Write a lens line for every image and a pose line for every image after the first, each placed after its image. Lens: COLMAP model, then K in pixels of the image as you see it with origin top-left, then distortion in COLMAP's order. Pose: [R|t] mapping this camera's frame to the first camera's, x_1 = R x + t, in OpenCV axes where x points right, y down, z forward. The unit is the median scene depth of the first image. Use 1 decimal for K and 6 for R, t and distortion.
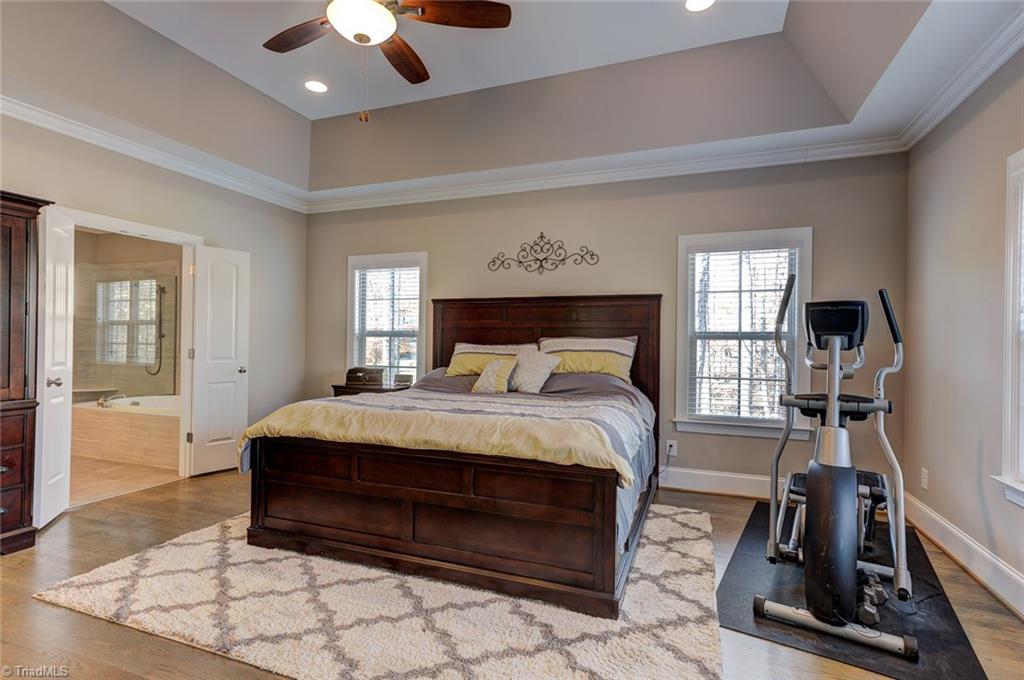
lens RADIAL K [[489.8, 0, 510.8], [0, 489.8, 340.9], [0, 0, 1]] dist [0.011330, 0.001252]
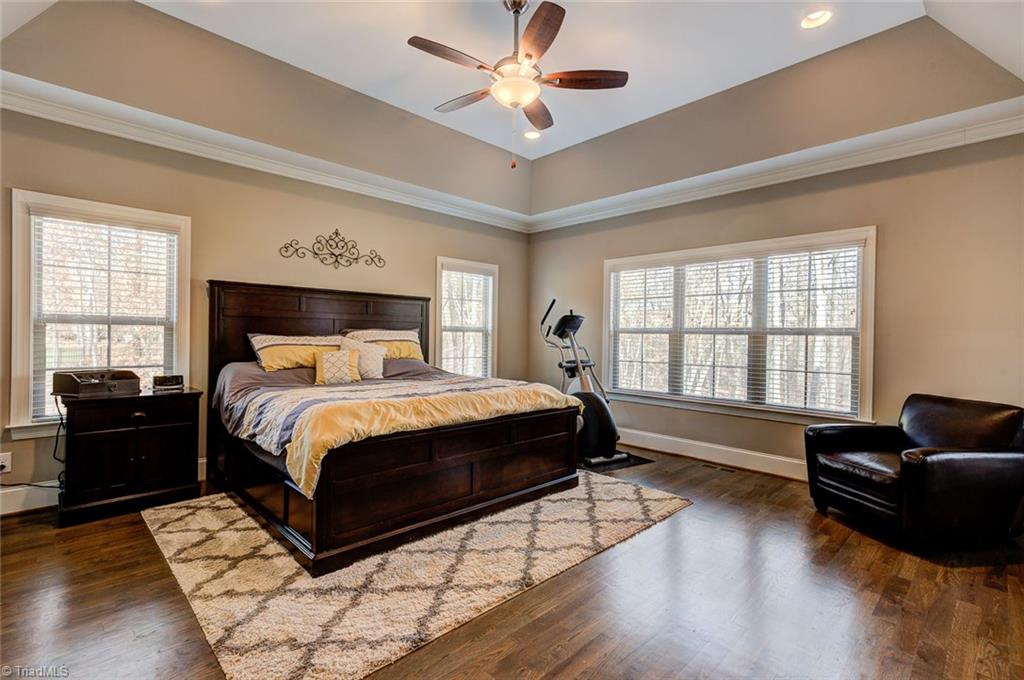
lens RADIAL K [[466.7, 0, 515.8], [0, 466.7, 337.8], [0, 0, 1]] dist [0.003598, 0.003633]
pose [[0.421778, -0.008173, 0.906662, -0.844751], [-0.007119, 0.999899, 0.012325, -0.003733], [-0.906671, -0.011653, 0.421677, 0.278220]]
